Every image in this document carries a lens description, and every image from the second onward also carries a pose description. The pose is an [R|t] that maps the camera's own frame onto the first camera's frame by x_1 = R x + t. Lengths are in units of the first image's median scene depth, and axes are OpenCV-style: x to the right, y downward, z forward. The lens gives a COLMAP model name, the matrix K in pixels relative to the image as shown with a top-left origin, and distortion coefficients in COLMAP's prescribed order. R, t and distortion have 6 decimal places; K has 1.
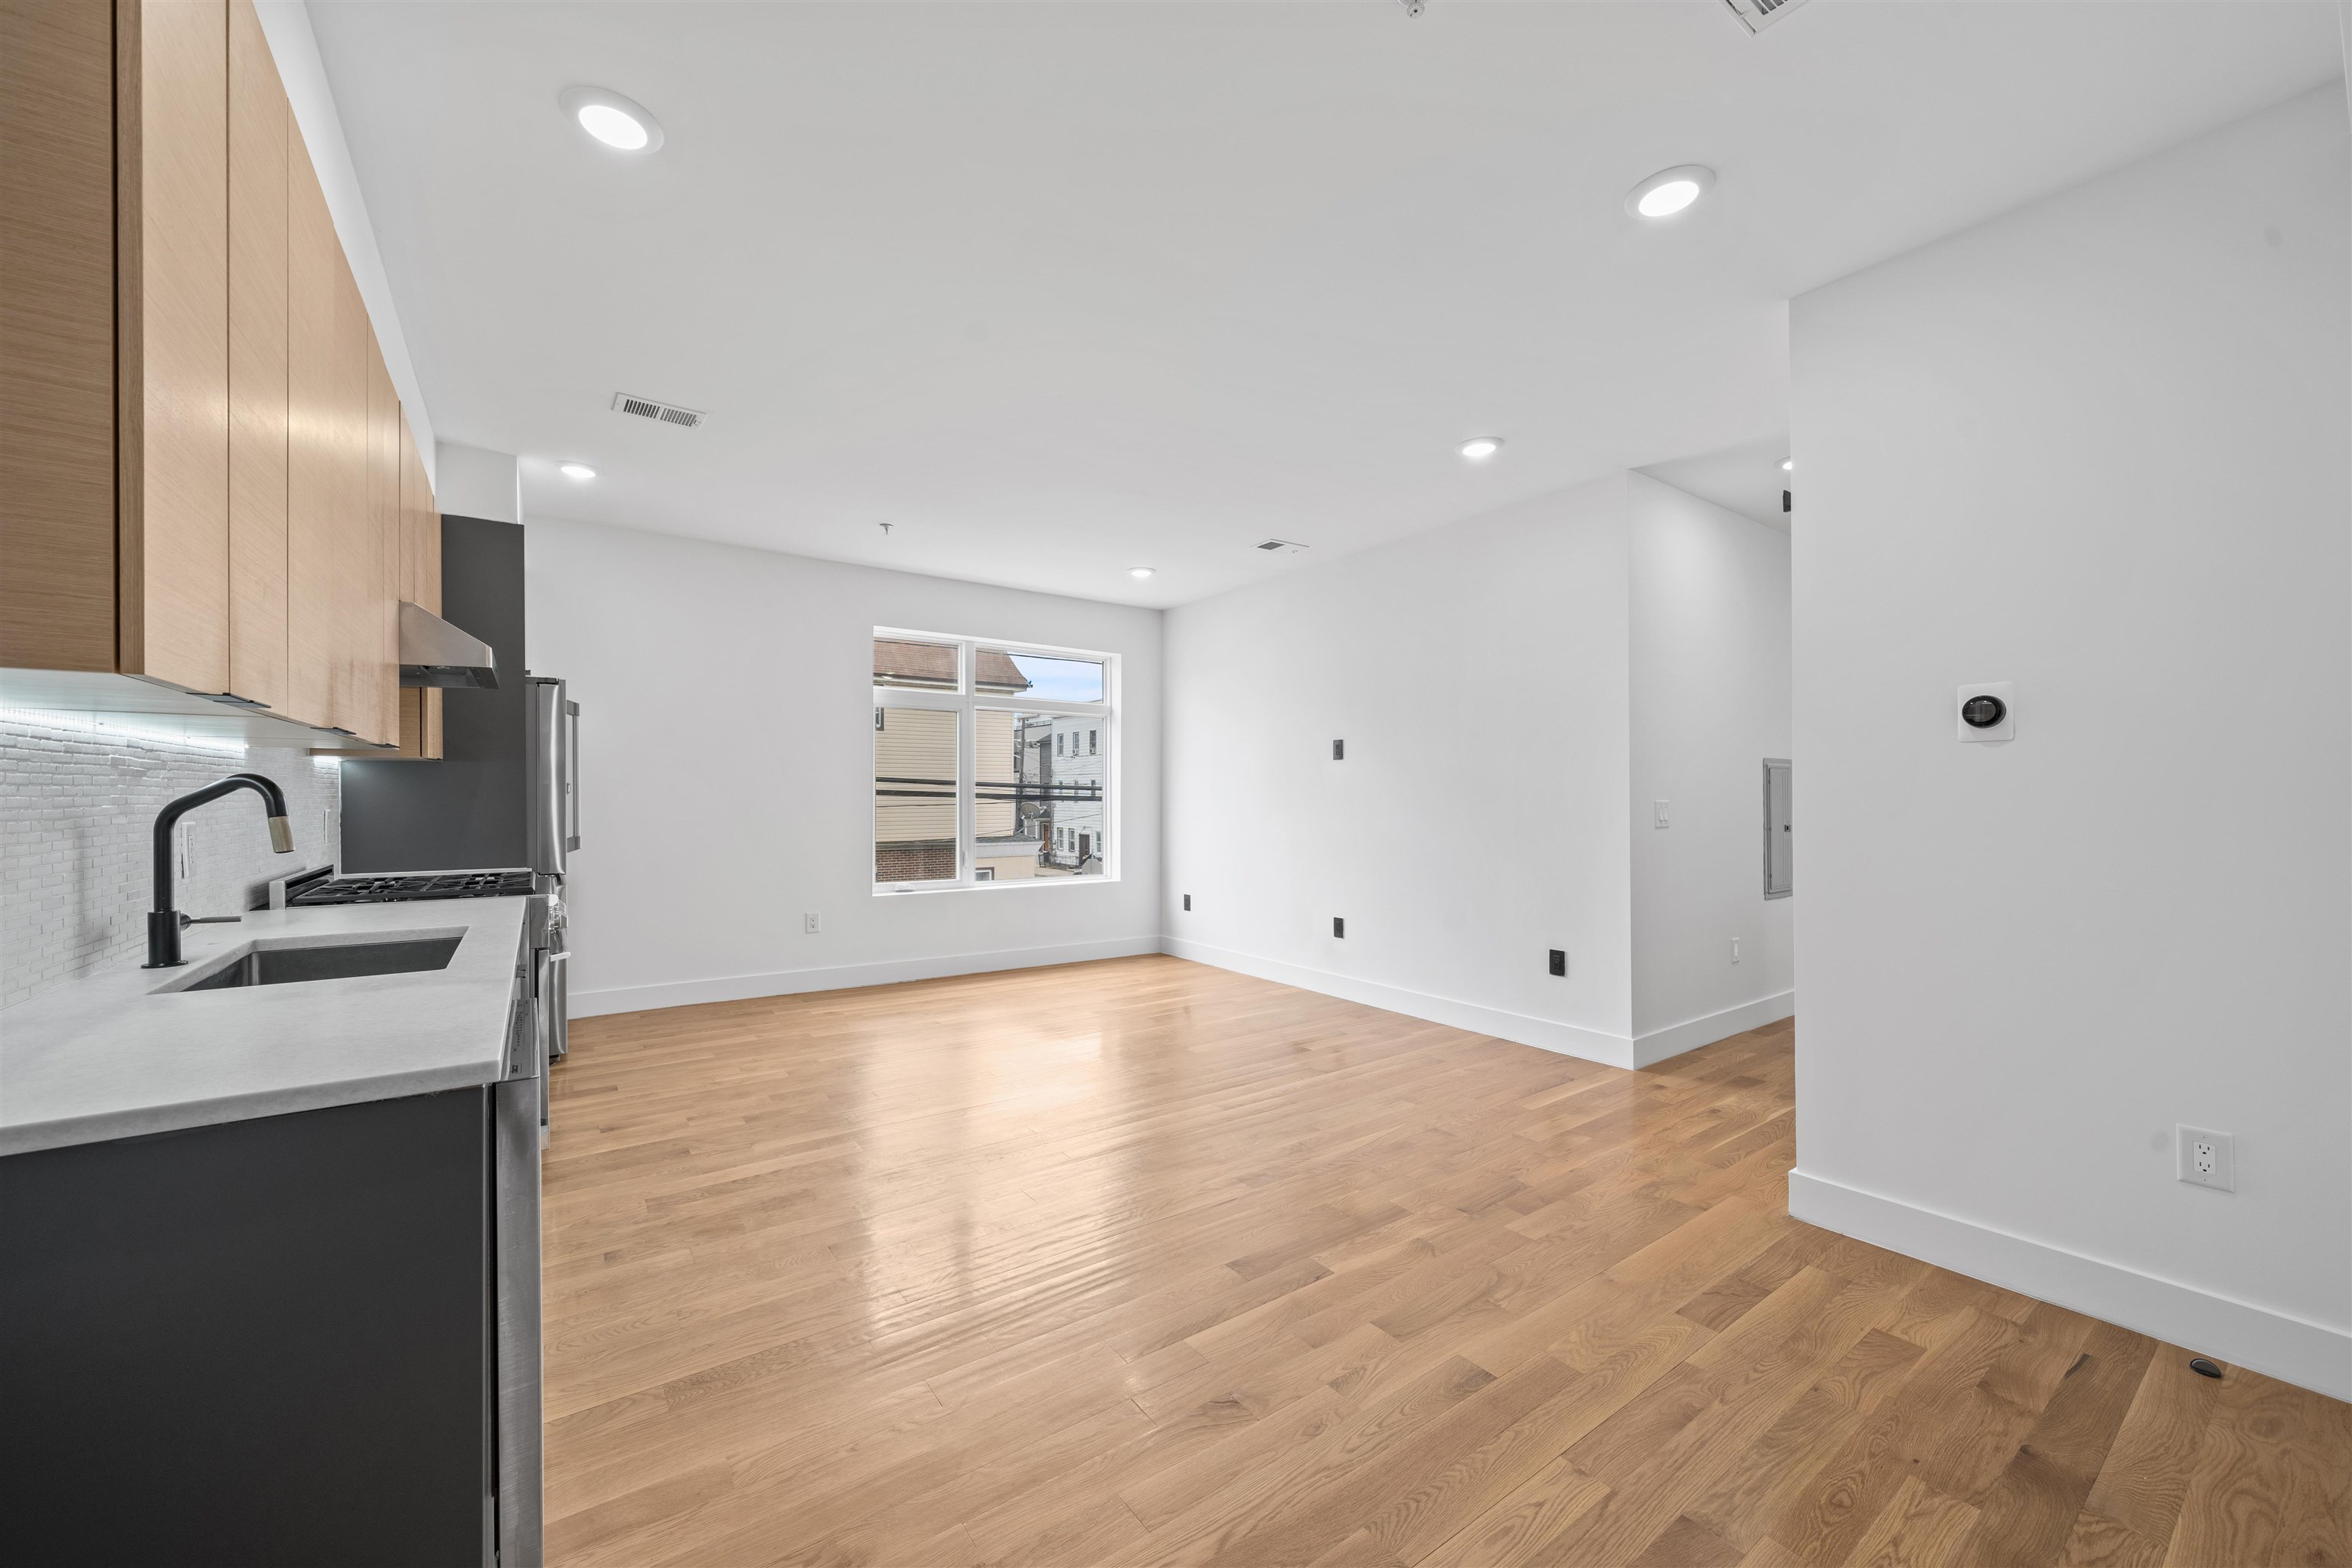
lens RADIAL K [[889.6, 0, 1182.8], [0, 889.6, 788.1], [0, 0, 1]] dist [-0.005096, 0.000519]
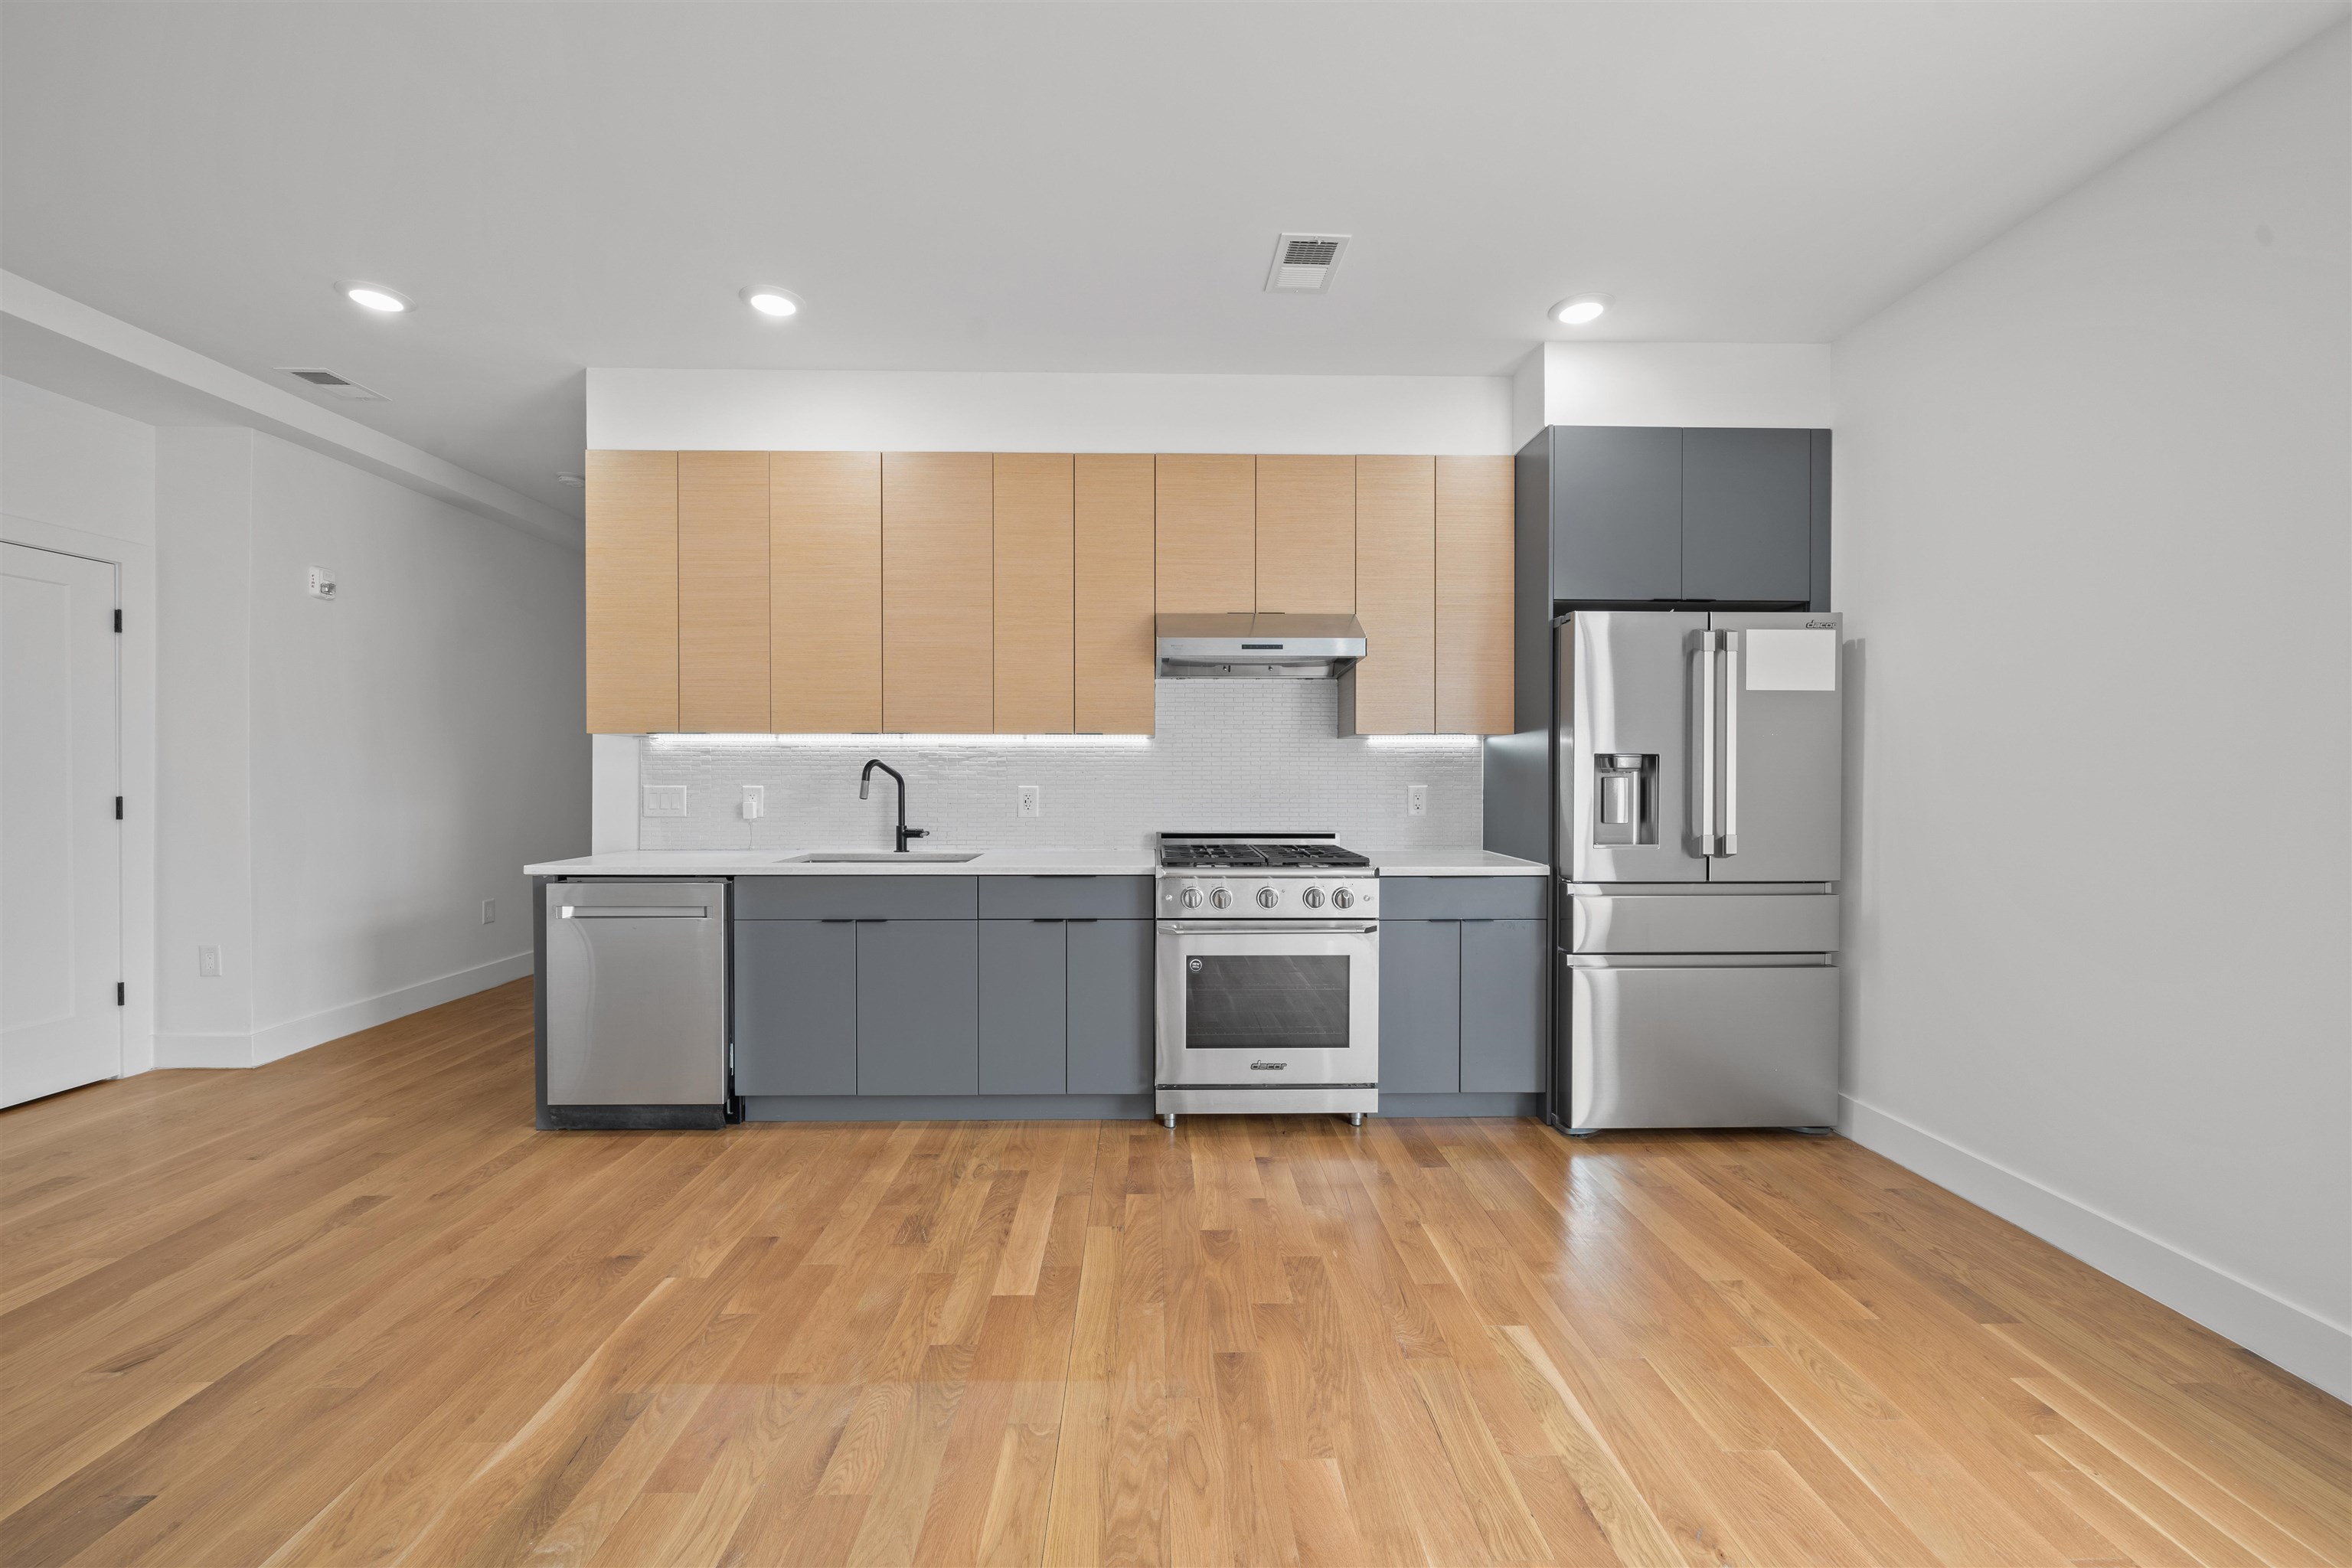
lens RADIAL K [[889.6, 0, 1170.9], [0, 889.6, 771.3], [0, 0, 1]] dist [-0.005096, 0.000519]
pose [[-0.566703, 0.002138, -0.823919, 0.143396], [0.006388, 0.999978, -0.001799, 0.012167], [0.823897, -0.006282, -0.566705, 1.782035]]
